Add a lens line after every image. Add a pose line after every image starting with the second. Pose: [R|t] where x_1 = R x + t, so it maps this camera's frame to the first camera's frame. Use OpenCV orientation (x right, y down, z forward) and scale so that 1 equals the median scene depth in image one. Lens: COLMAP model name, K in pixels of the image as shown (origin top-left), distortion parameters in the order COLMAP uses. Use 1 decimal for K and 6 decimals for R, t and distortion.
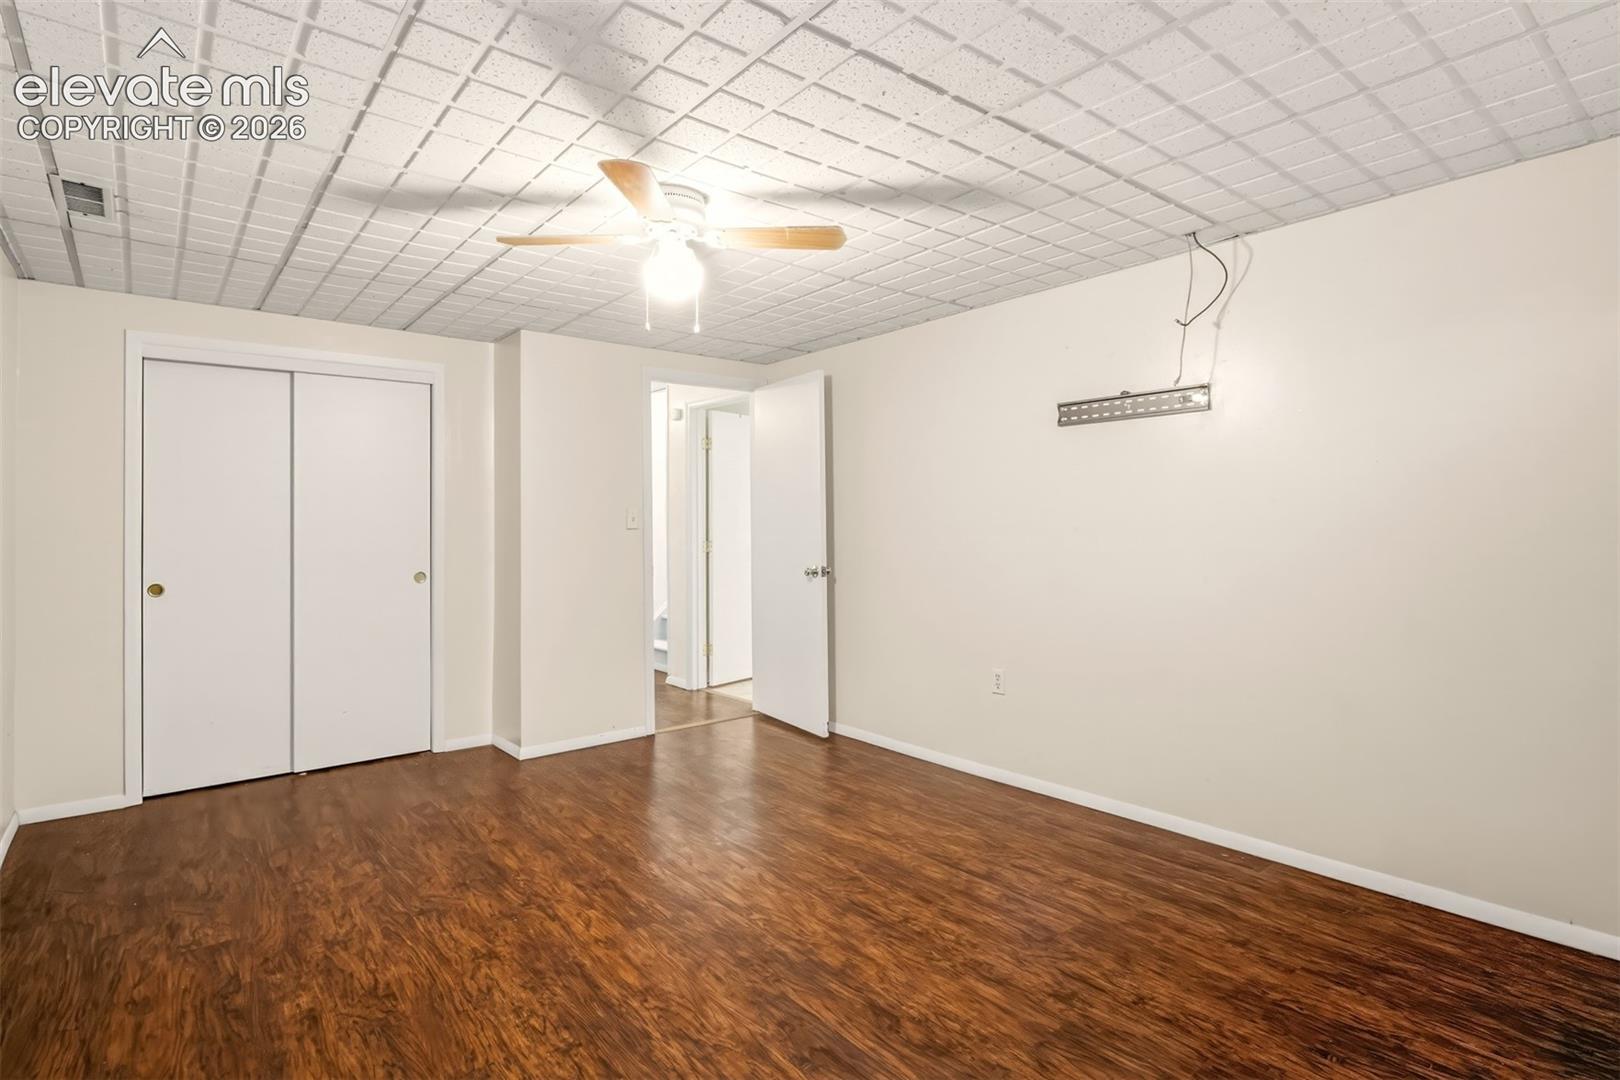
lens RADIAL K [[835.5, 0, 808.6], [0, 835.5, 533.8], [0, 0, 1]] dist [-0.000338, -0.000393]
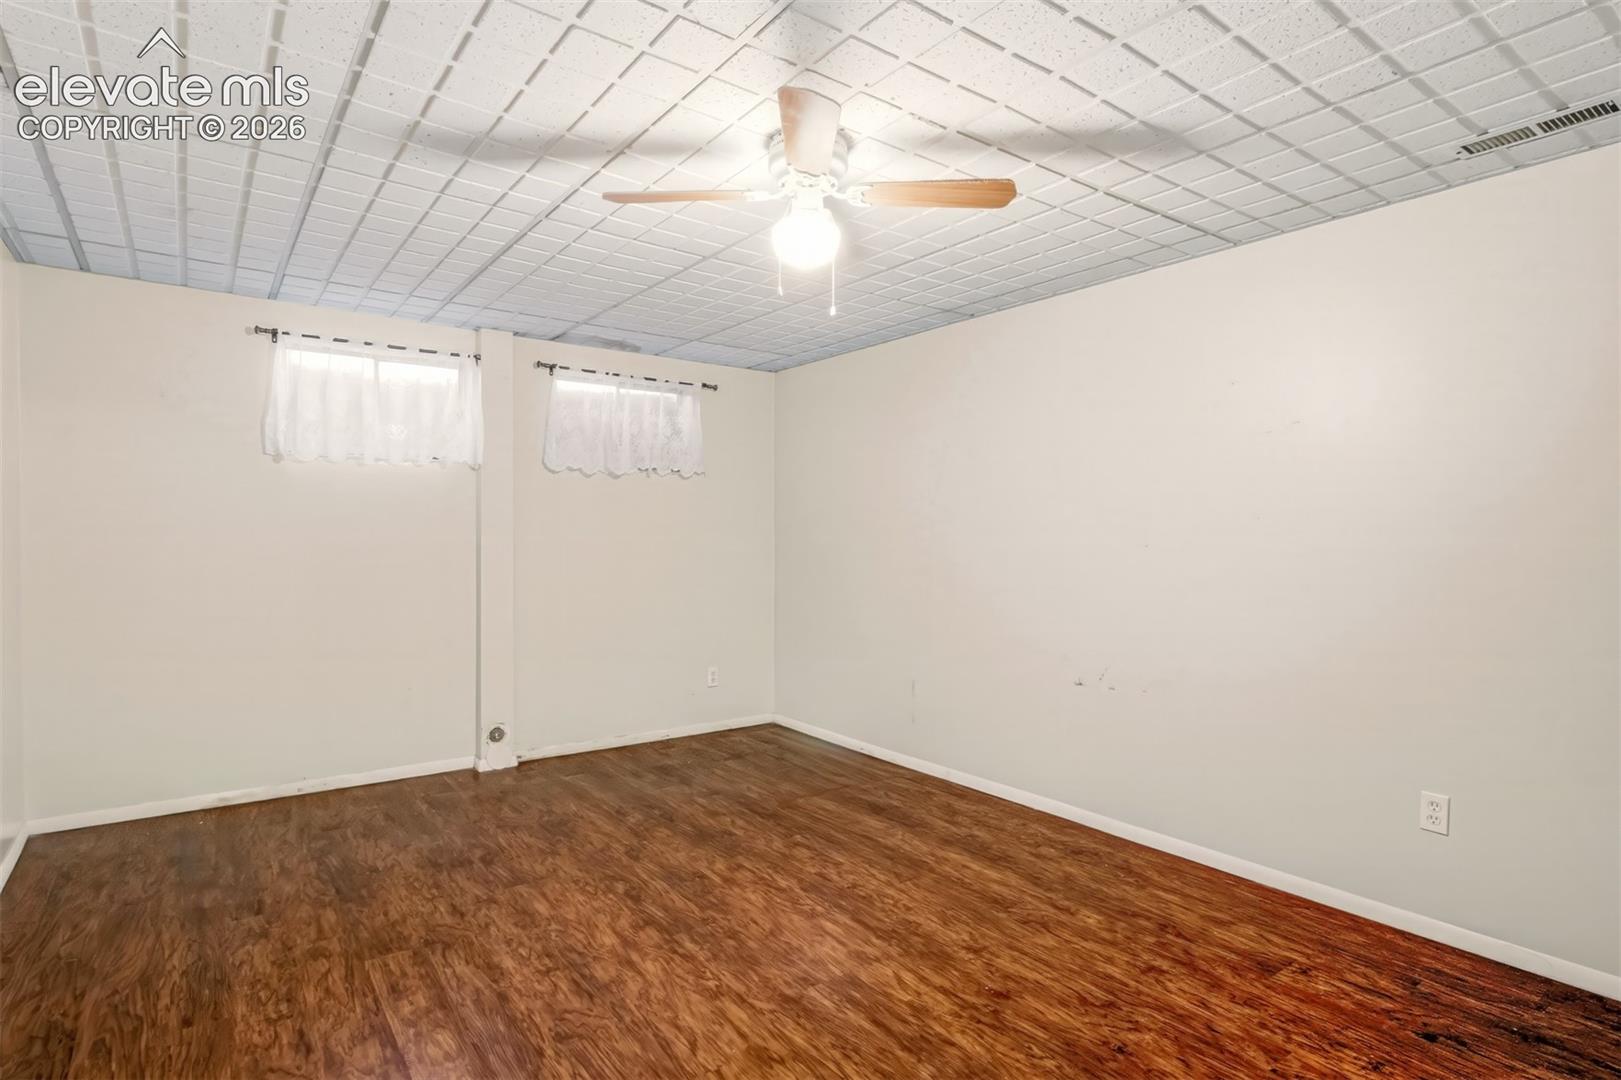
lens RADIAL K [[836.0, 0, 812.7], [0, 836.0, 536.9], [0, 0, 1]] dist [-0.000338, -0.000393]
pose [[-0.999289, 0.002686, 0.037618, -0.219947], [0.003165, 0.999915, 0.012675, -0.021310], [-0.037581, 0.012785, -0.999212, 2.021536]]
